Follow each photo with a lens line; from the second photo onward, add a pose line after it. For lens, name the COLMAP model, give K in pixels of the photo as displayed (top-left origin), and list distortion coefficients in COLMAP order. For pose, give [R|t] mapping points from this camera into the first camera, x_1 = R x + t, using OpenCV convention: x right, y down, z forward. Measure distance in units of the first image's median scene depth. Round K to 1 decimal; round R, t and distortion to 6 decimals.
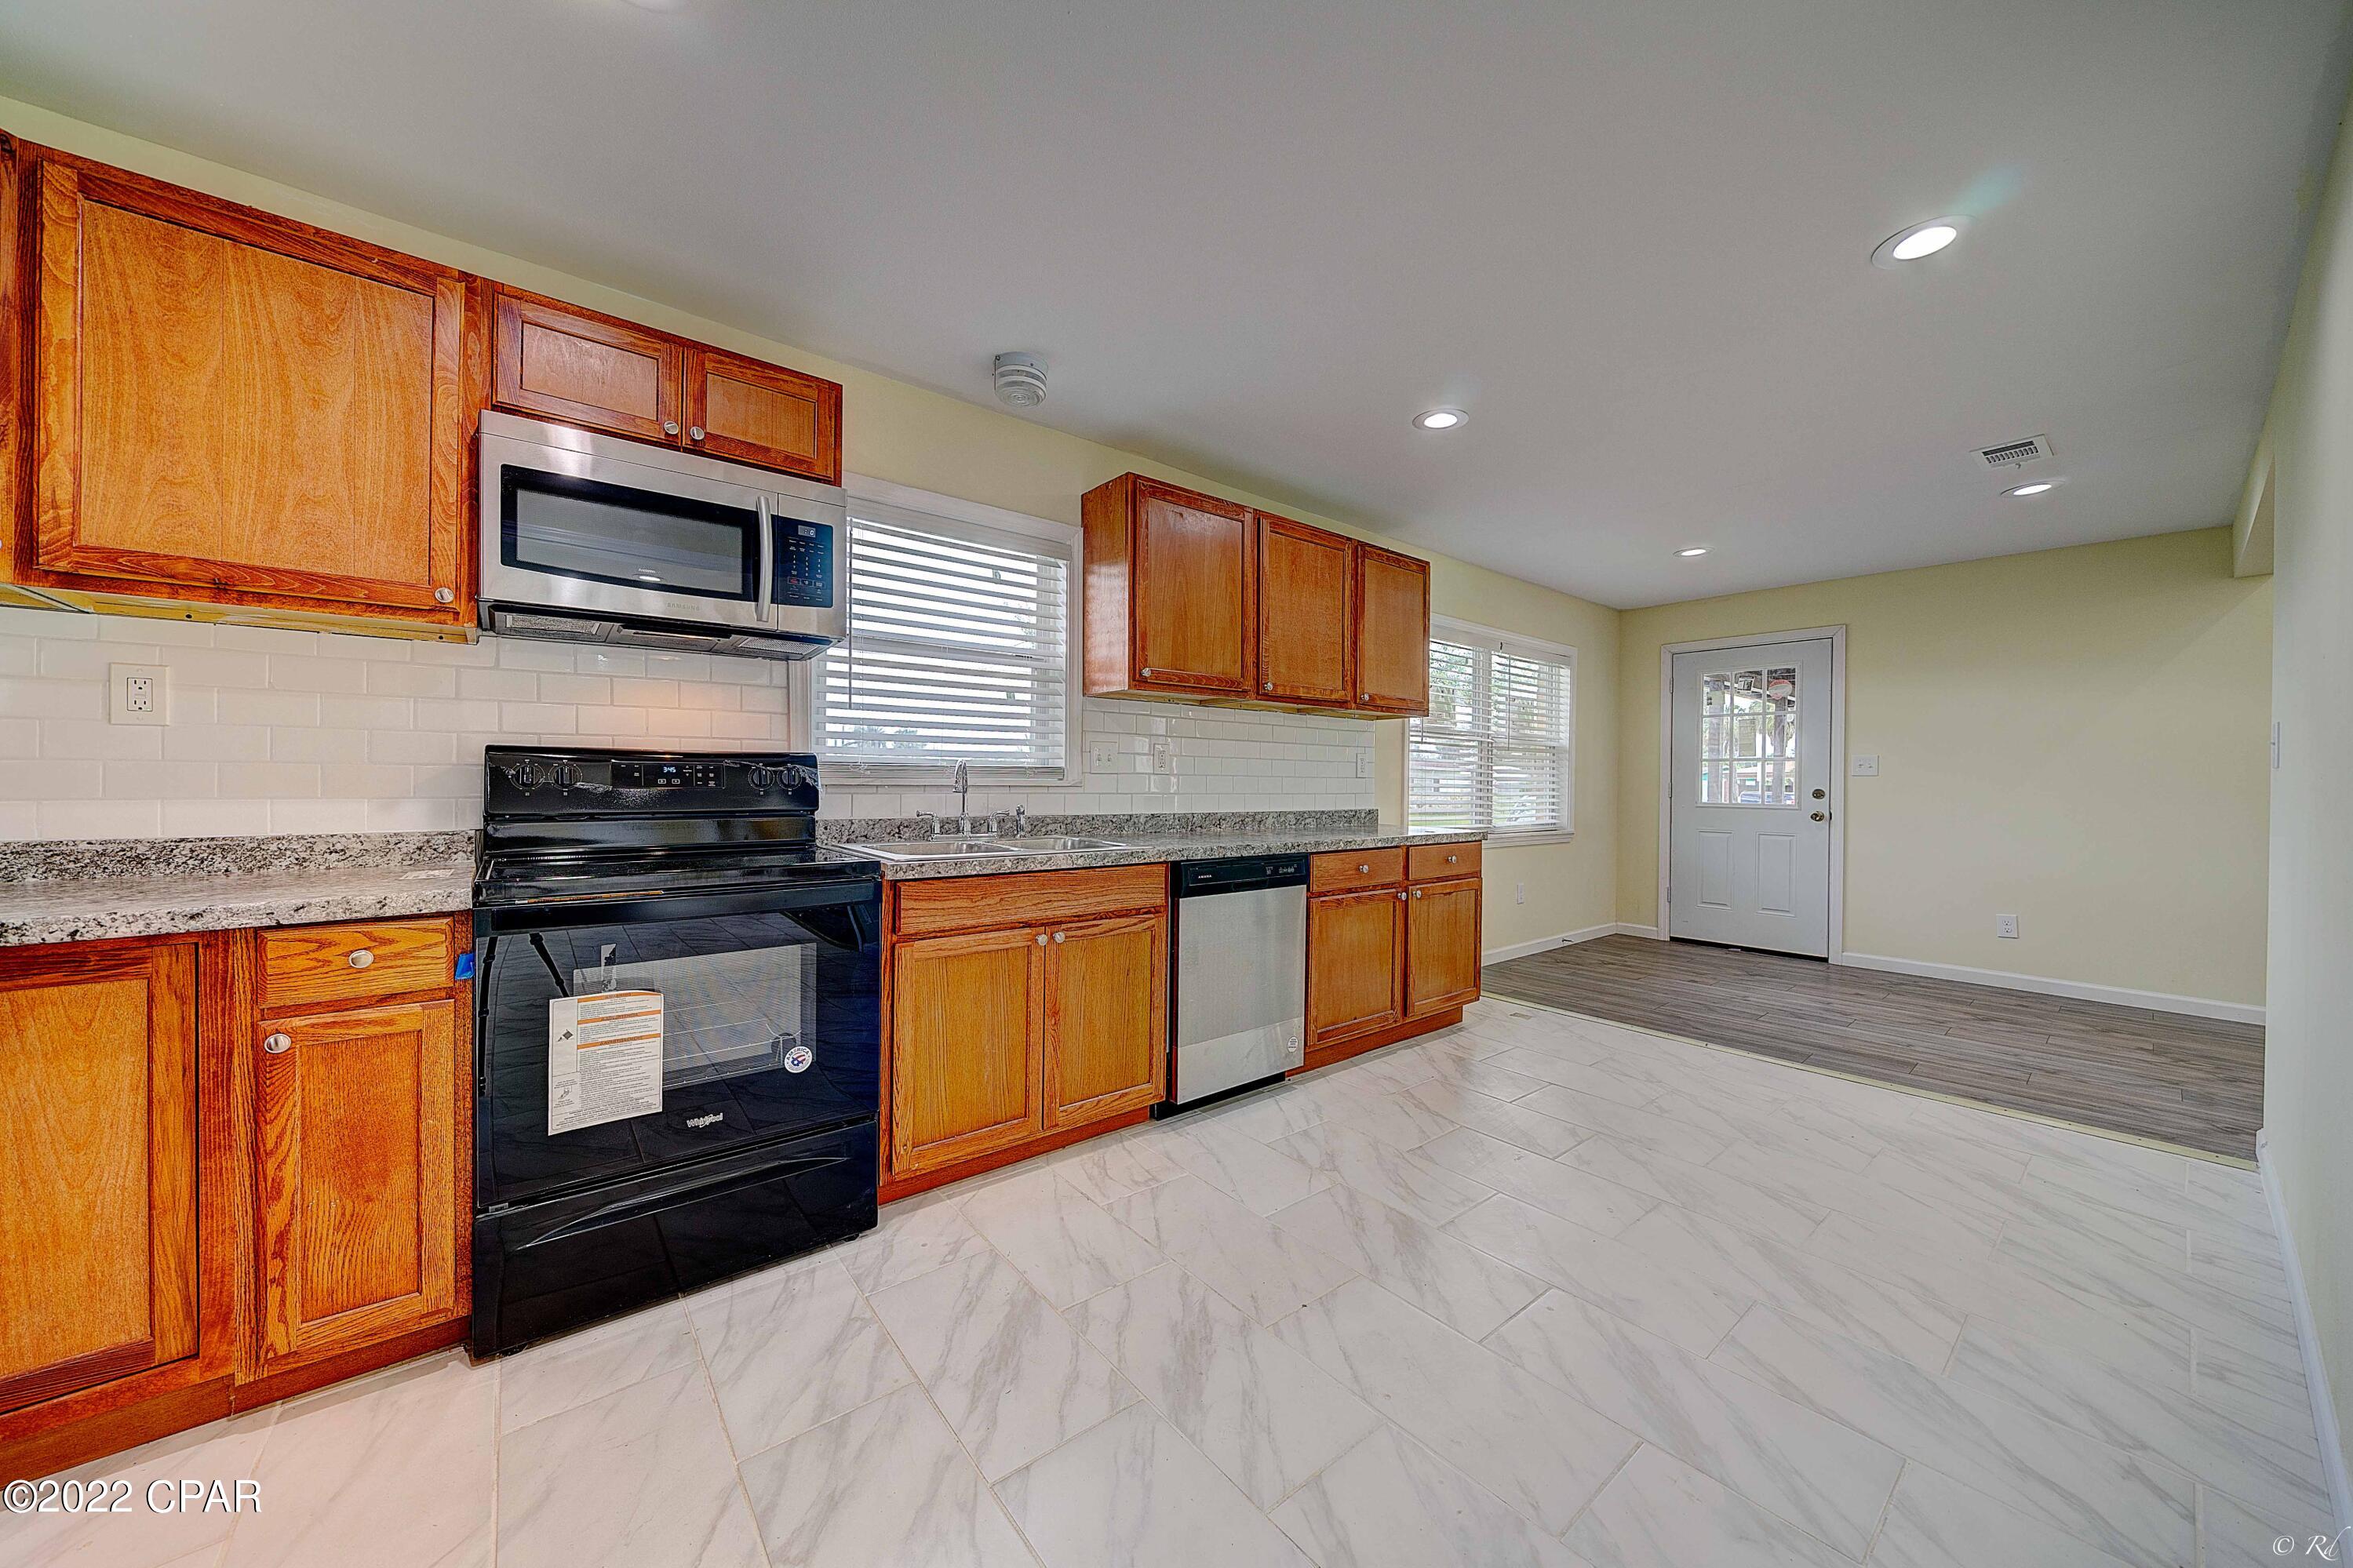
lens RADIAL K [[822.5, 0, 1176.5], [0, 822.5, 784.0], [0, 0, 1]] dist [-0.004784, -0.000035]
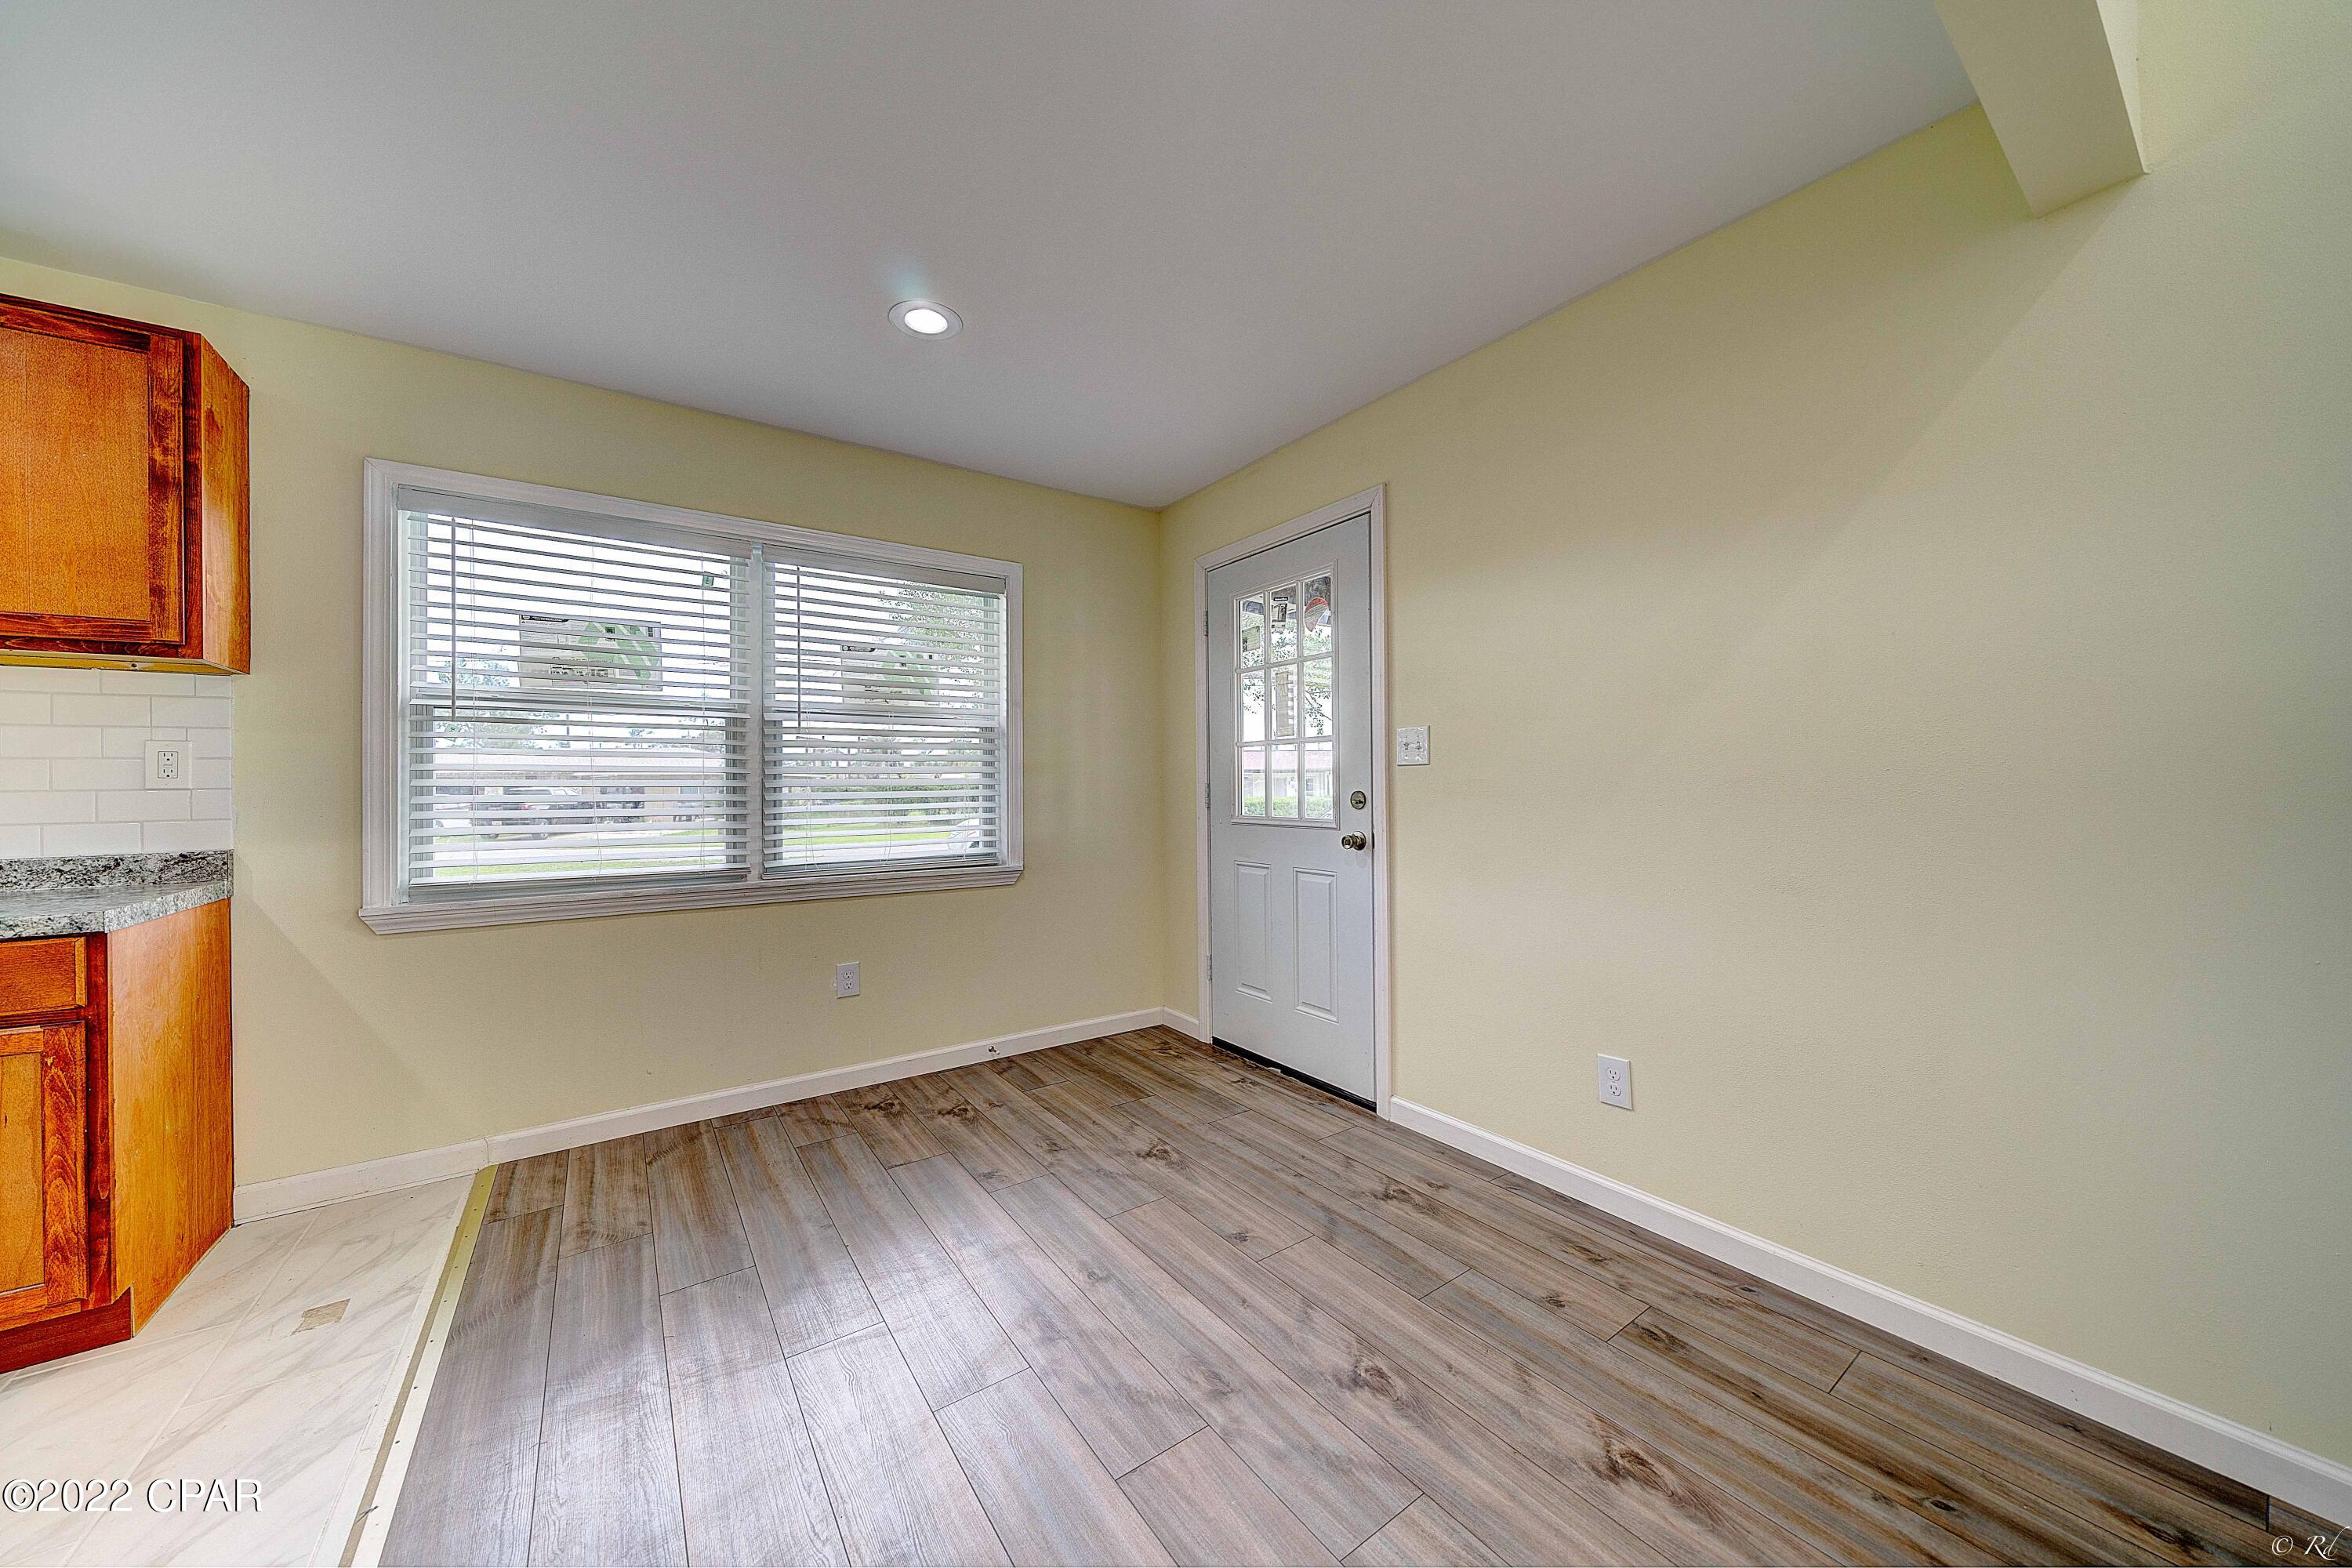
lens RADIAL K [[800.8, 0, 1174.2], [0, 800.8, 784.4], [0, 0, 1]] dist [-0.005330, -0.000330]
pose [[0.996660, -0.017478, -0.079774, 1.556704], [0.017324, 0.999846, -0.002625, 0.001641], [0.079807, 0.001234, 0.996810, 1.017062]]
